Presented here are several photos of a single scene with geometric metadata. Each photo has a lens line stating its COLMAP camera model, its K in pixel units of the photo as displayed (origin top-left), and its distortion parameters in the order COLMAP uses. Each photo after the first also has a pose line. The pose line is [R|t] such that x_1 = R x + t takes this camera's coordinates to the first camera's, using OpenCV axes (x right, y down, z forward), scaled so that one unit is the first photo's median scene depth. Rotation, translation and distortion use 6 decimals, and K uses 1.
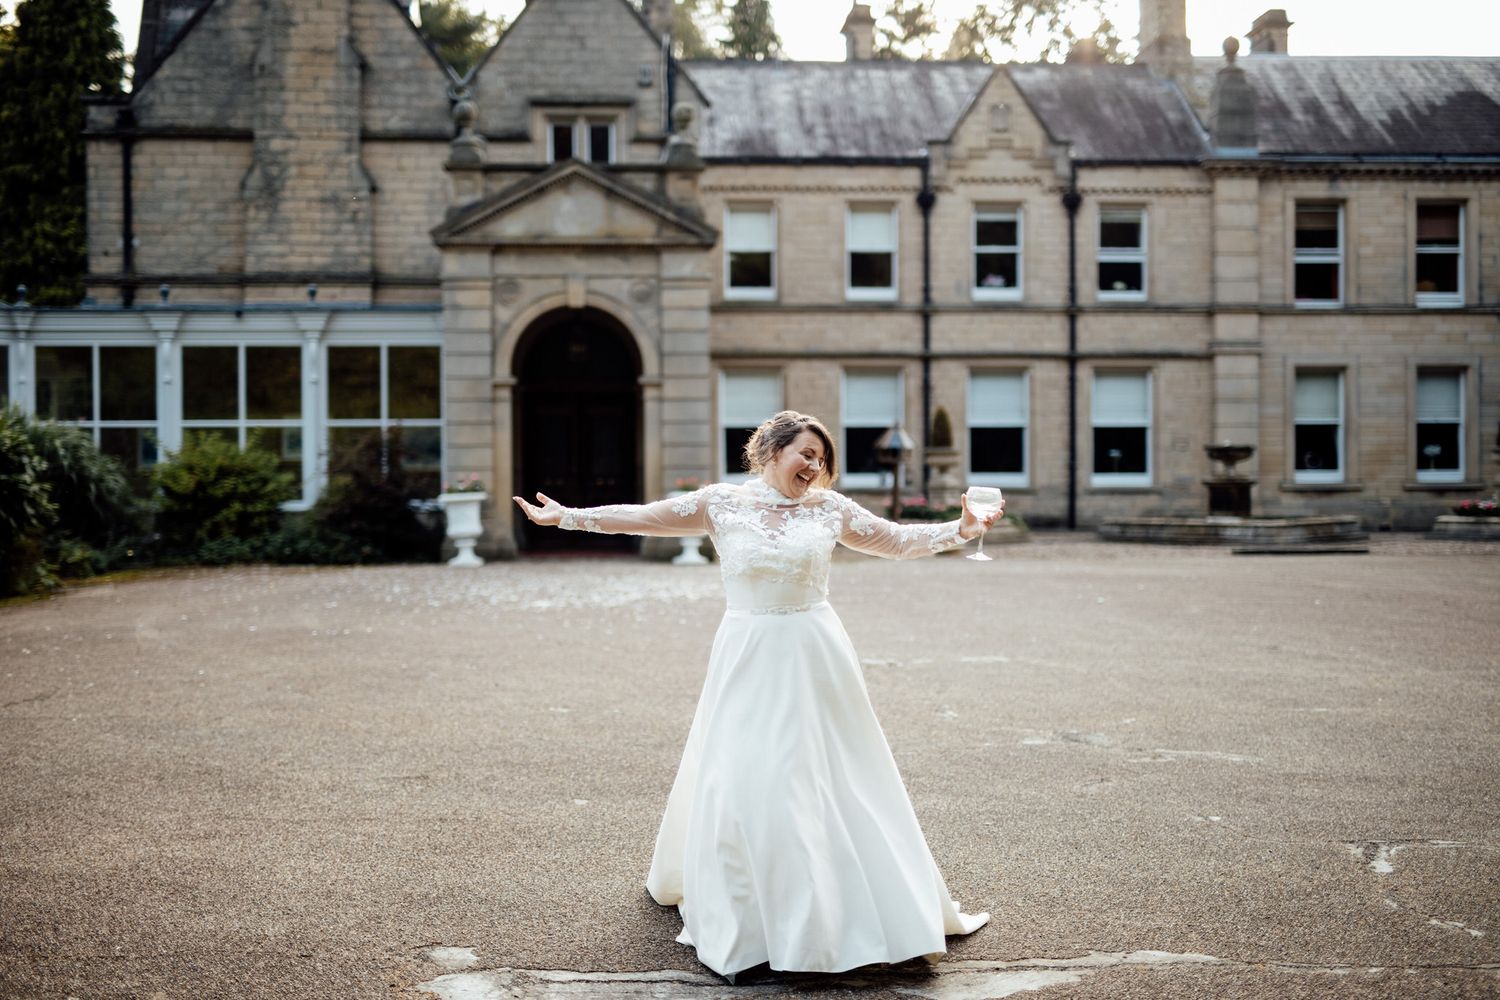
lens RADIAL K [[2087.1, 0, 752.0], [0, 2087.1, 490.1], [0, 0, 1]] dist [0.011329, 0.000000]
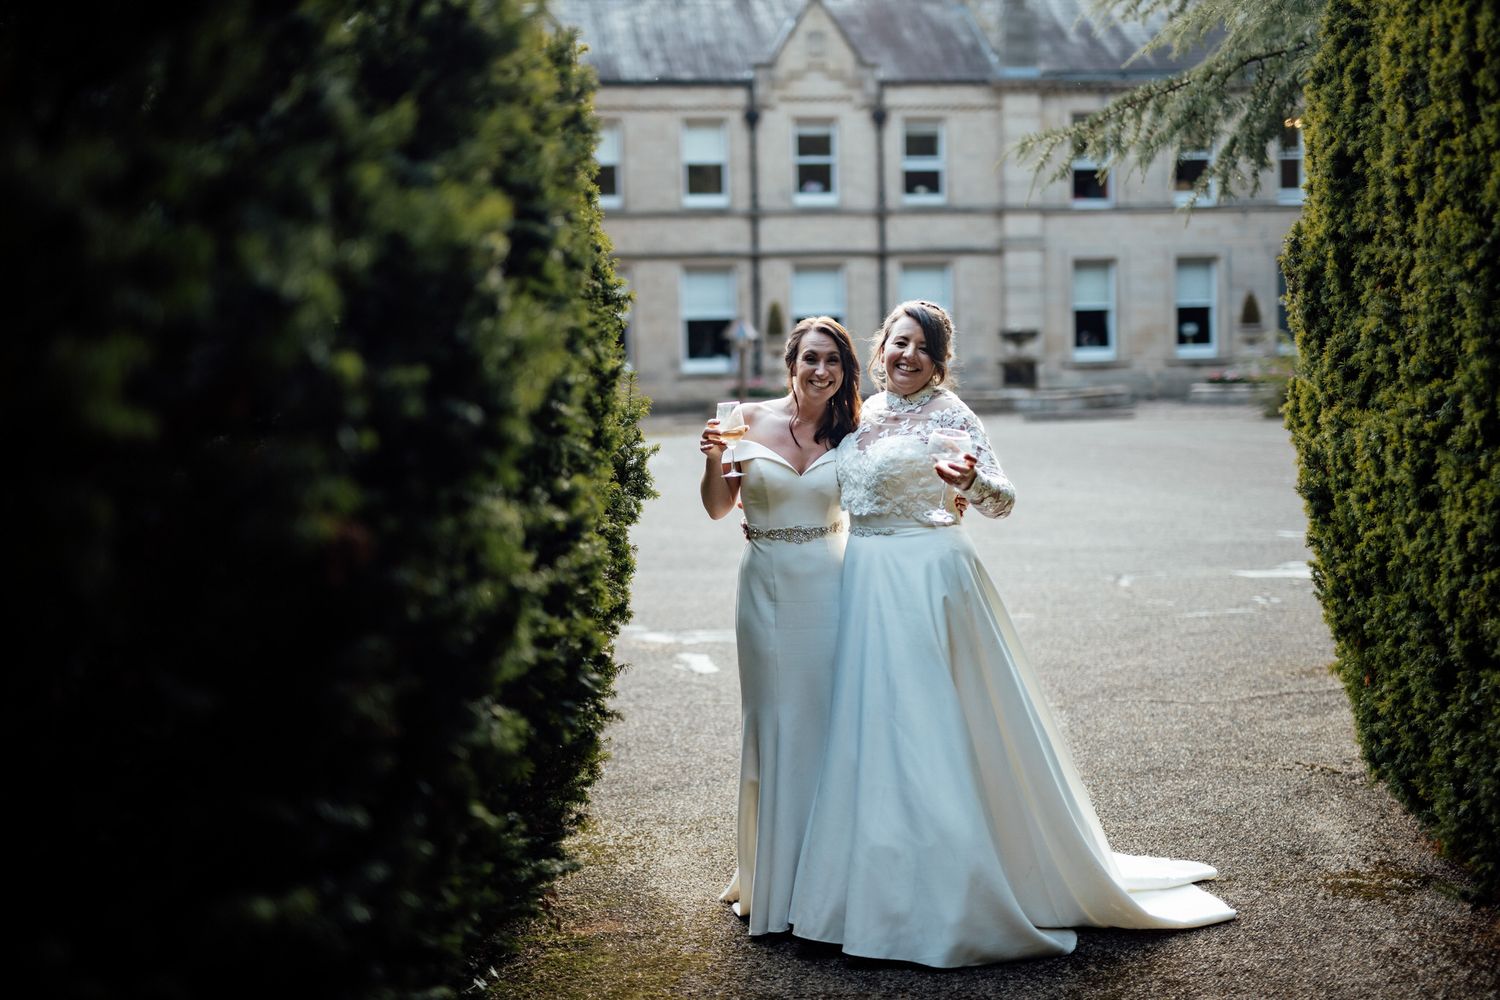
lens RADIAL K [[2087.1, 0, 746.3], [0, 2087.1, 505.6], [0, 0, 1]] dist [0.011329, 0.000000]
pose [[0.994903, -0.028094, 0.096845, -0.035291], [0.022032, 0.997764, 0.063105, 0.000053], [-0.098401, -0.060650, 0.993297, -0.137088]]
